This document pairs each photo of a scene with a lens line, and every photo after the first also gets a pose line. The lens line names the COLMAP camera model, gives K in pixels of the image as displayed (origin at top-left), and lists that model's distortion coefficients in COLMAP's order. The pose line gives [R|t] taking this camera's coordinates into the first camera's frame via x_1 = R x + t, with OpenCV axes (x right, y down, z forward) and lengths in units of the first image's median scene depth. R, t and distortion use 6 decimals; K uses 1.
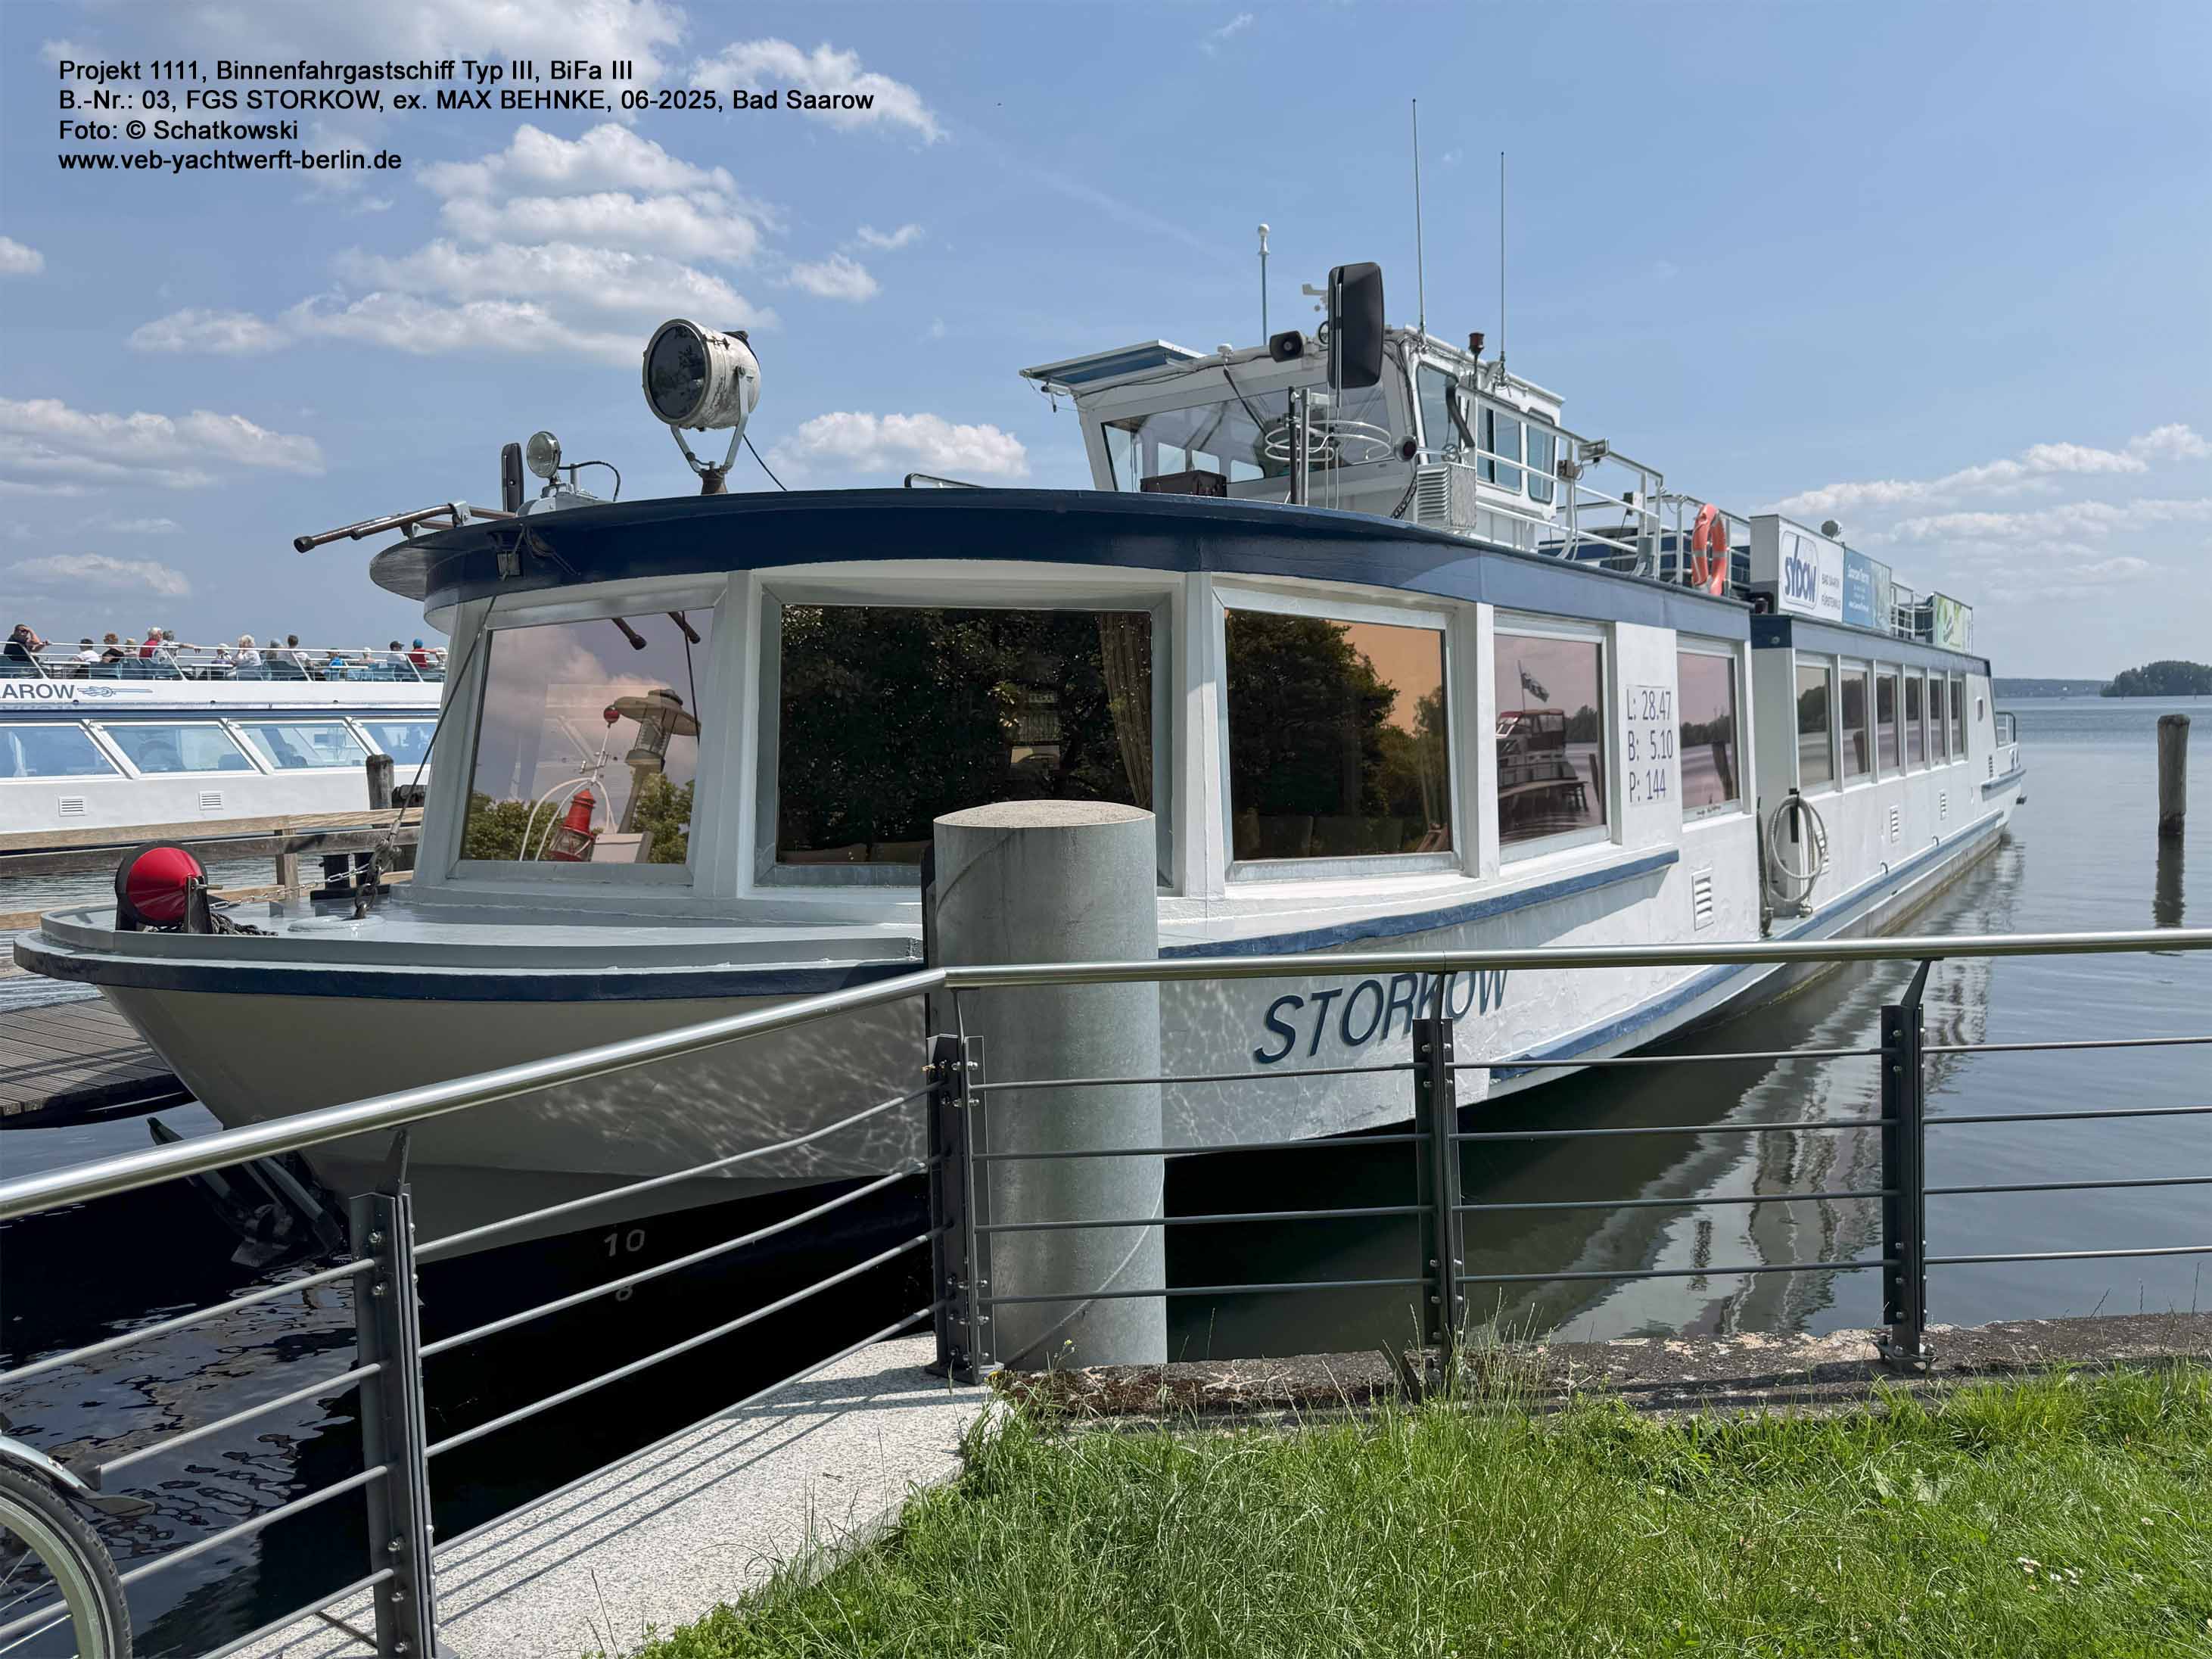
lens RADIAL K [[1515.2, 0, 1096.4], [0, 1515.2, 799.2], [0, 0, 1]] dist [0.149029, -0.333256]
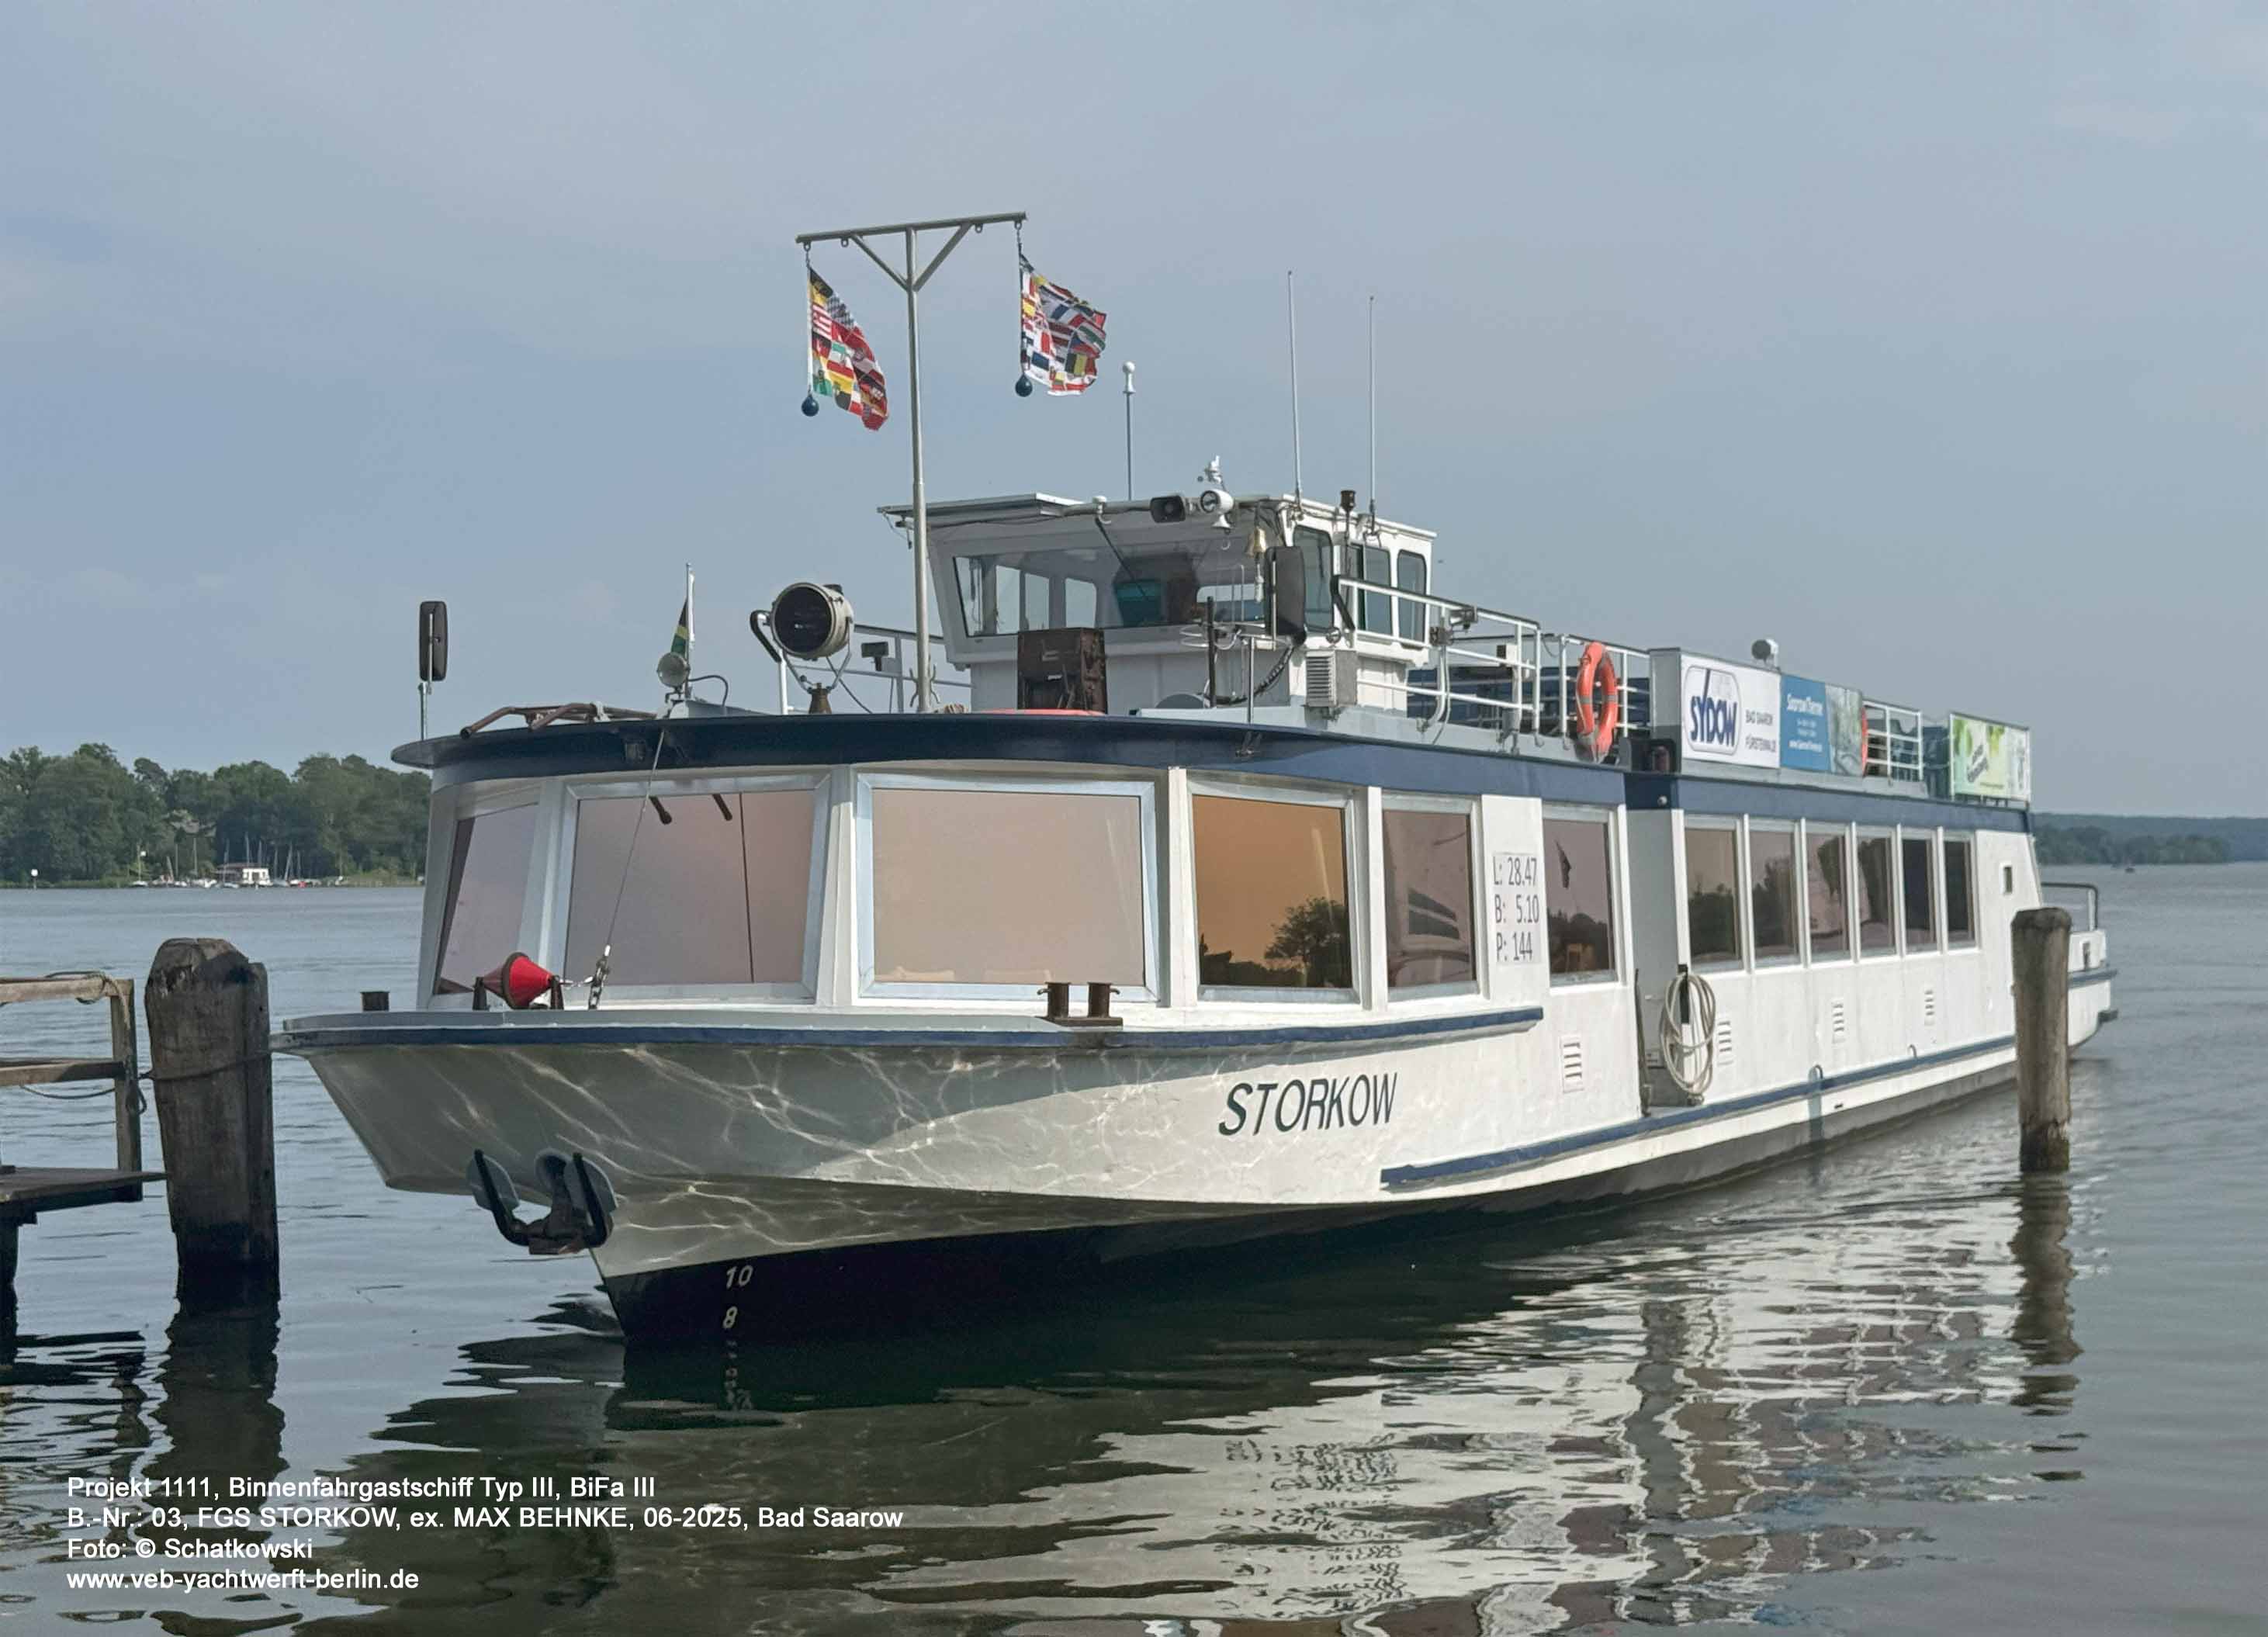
lens RADIAL K [[3518.2, 0, 1134.0], [0, 3518.2, 818.5], [0, 0, 1]] dist [0.024332, 0.003462]
pose [[0.979198, 0.011677, 0.202569, -0.384640], [0.003092, 0.997368, -0.072442, 0.076697], [-0.202881, 0.071561, 0.976585, -1.303225]]
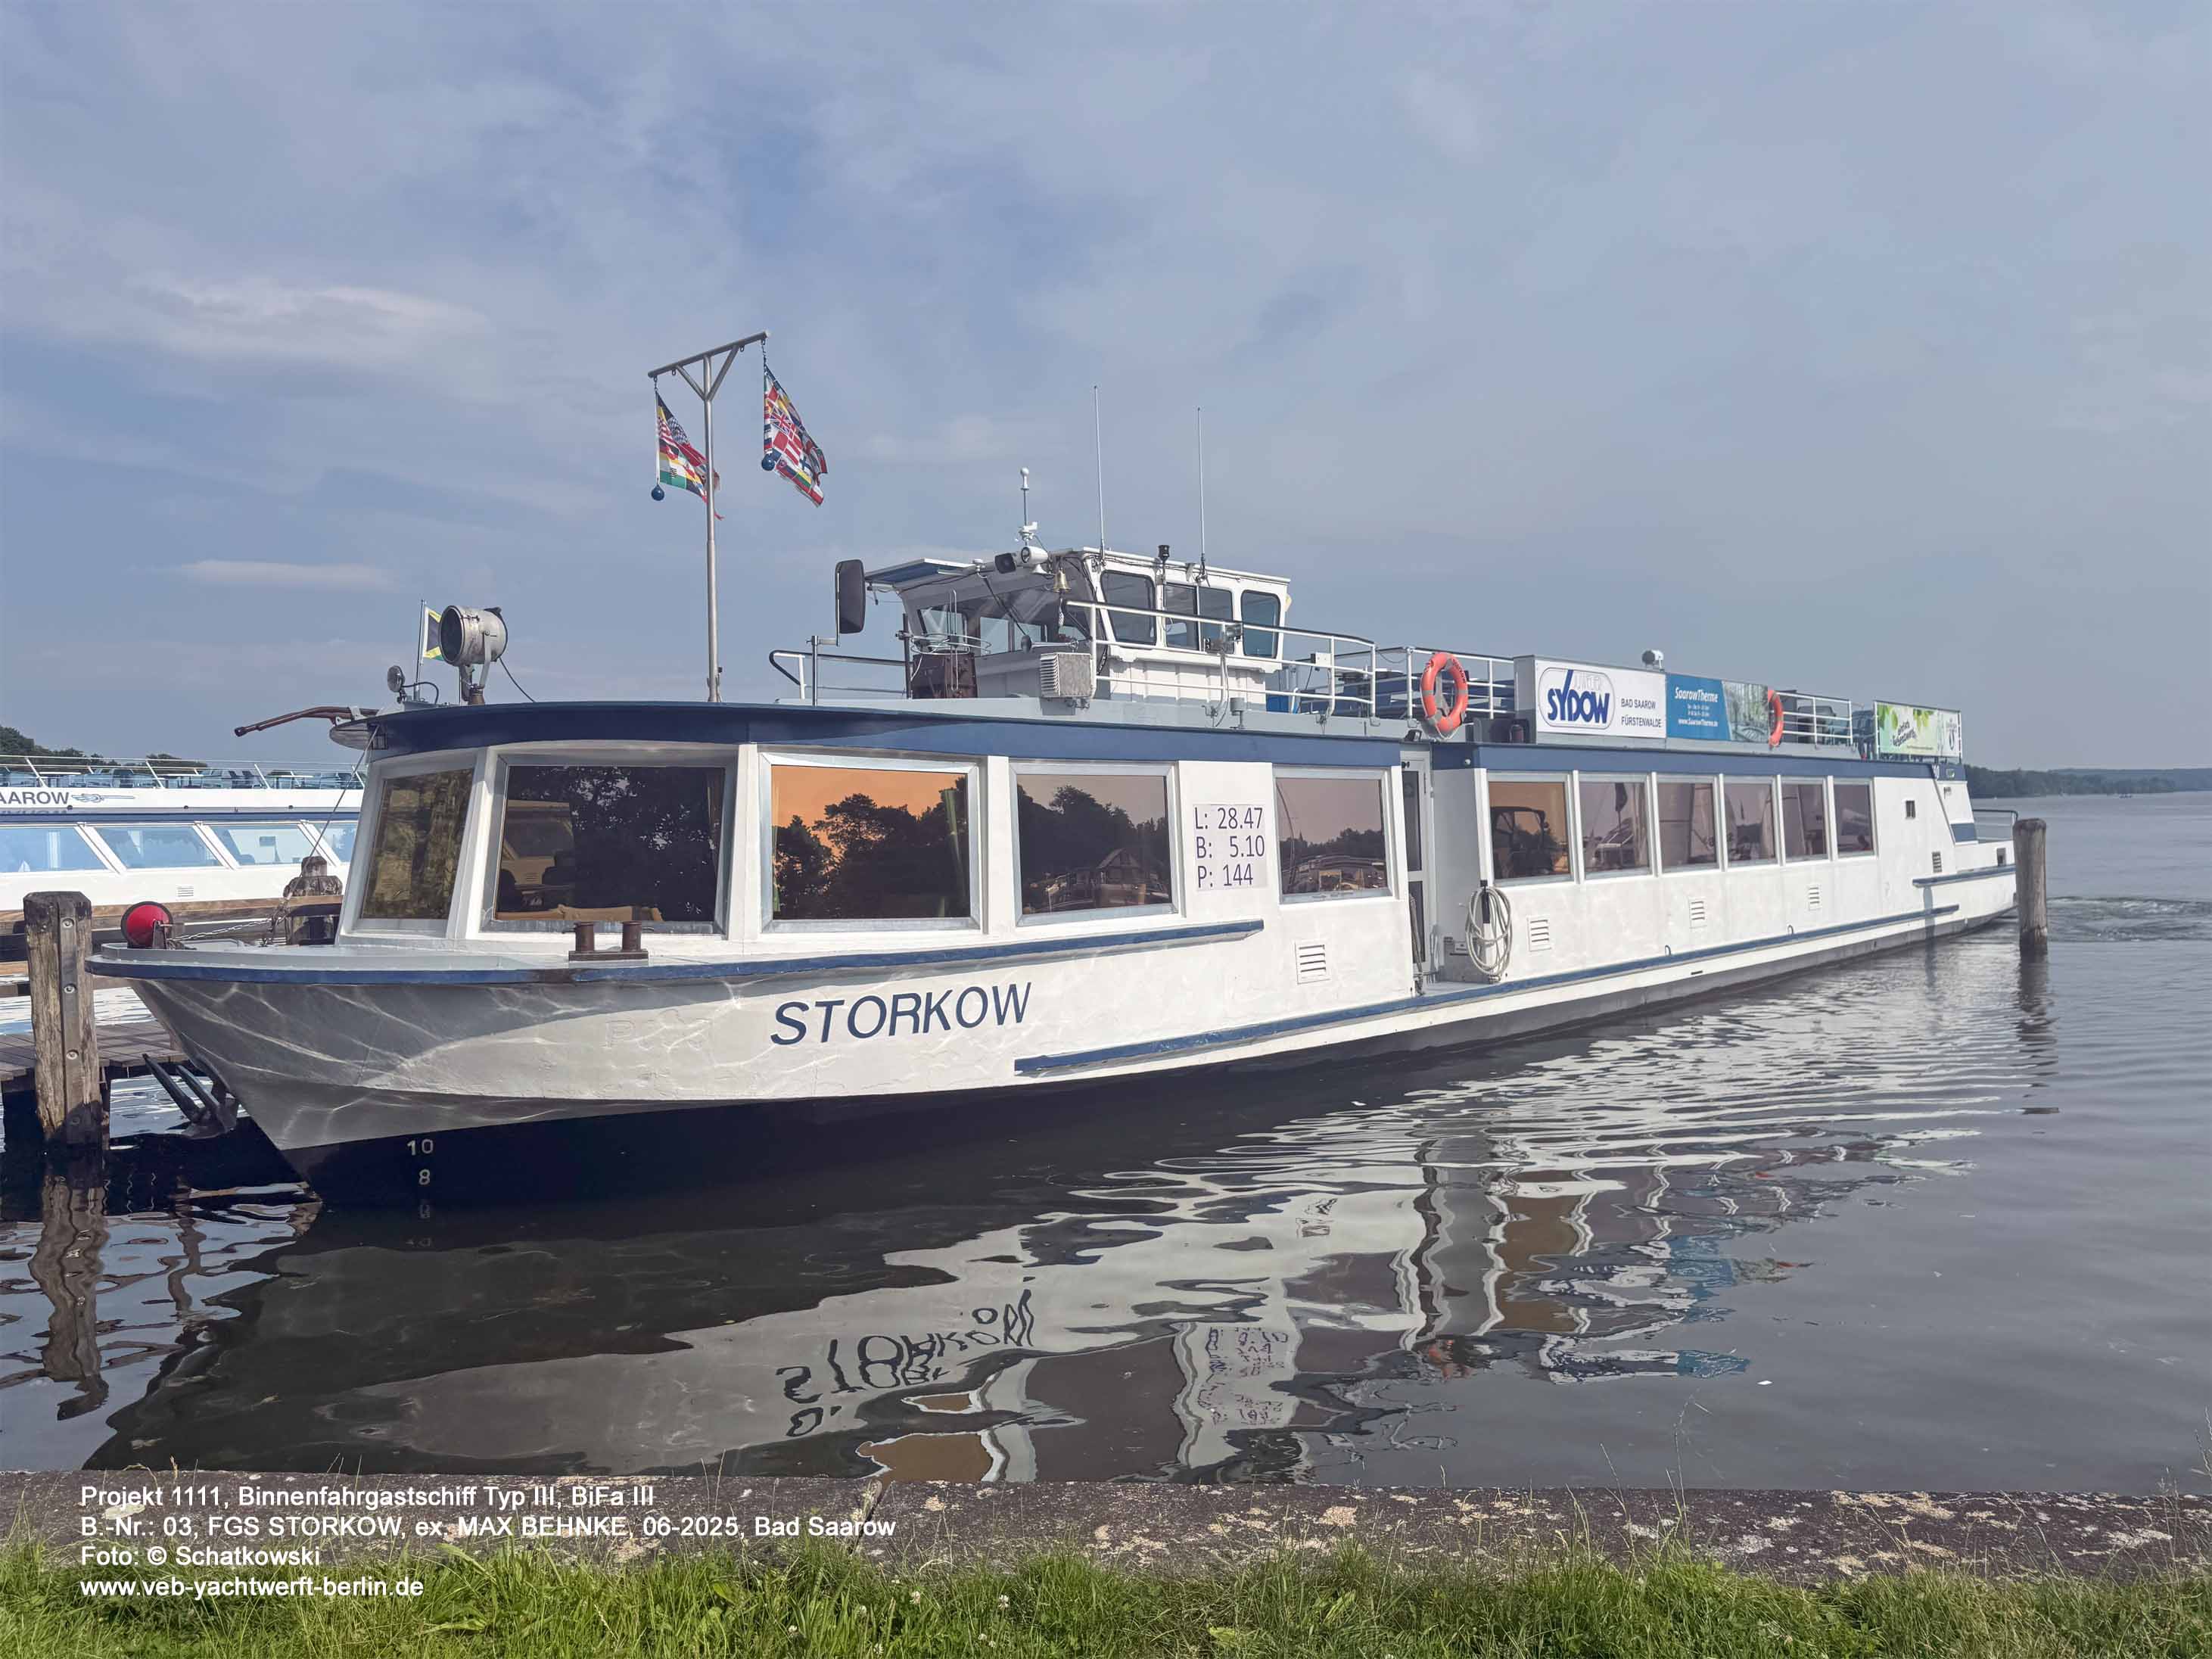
lens RADIAL K [[1515.2, 0, 1096.4], [0, 1515.2, 799.2], [0, 0, 1]] dist [0.149029, -0.333256]
pose [[0.988719, -0.007174, -0.149610, 0.441999], [-0.002294, 0.998010, -0.063020, 0.008753], [0.149765, 0.062652, 0.986735, -0.373927]]
